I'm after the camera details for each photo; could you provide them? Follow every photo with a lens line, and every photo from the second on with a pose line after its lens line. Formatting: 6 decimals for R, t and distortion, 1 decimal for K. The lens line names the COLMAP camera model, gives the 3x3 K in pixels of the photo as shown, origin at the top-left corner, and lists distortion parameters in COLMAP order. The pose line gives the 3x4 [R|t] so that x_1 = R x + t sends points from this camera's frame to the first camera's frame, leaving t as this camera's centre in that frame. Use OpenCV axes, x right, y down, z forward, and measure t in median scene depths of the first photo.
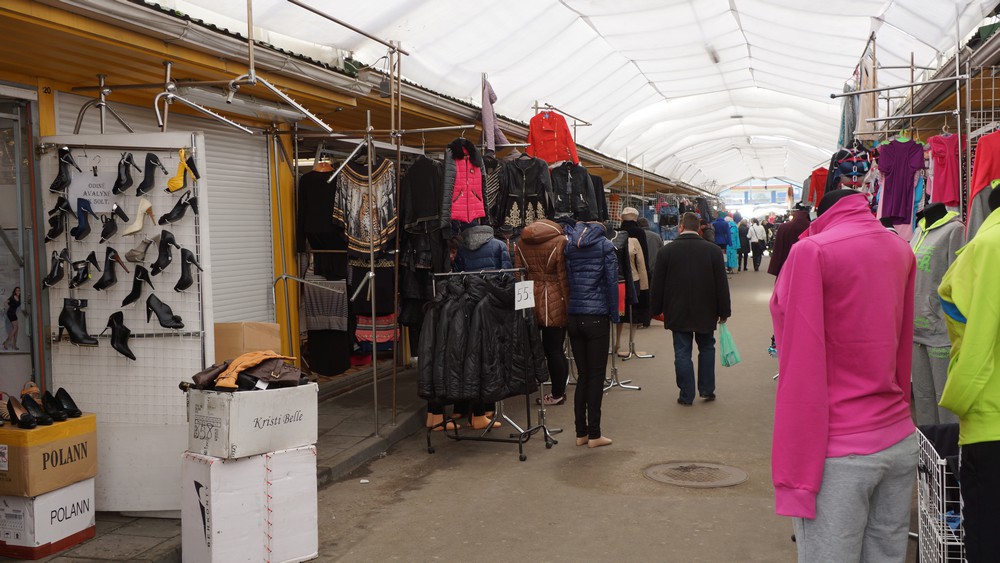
lens RADIAL K [[1055.8, 0, 500.0], [0, 1055.8, 281.5], [0, 0, 1]] dist [0.058204, -0.028735]
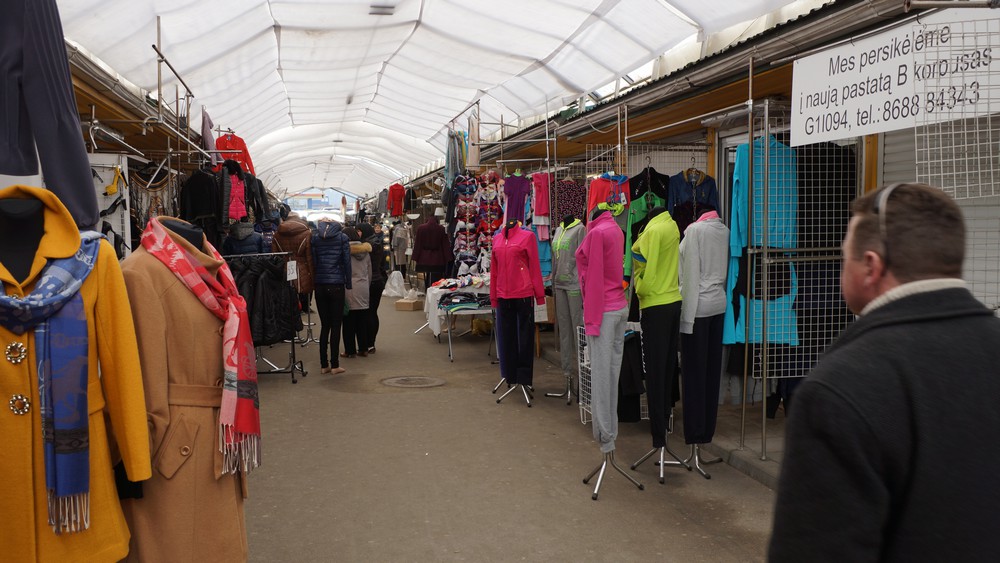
lens RADIAL K [[961.9, 0, 500.0], [0, 961.9, 281.5], [0, 0, 1]] dist [0.002018, 0.002387]
pose [[0.897997, -0.008750, 0.439916, -0.294775], [0.007967, 0.999962, 0.003625, 0.024666], [-0.439930, 0.000250, 0.898032, -0.308947]]
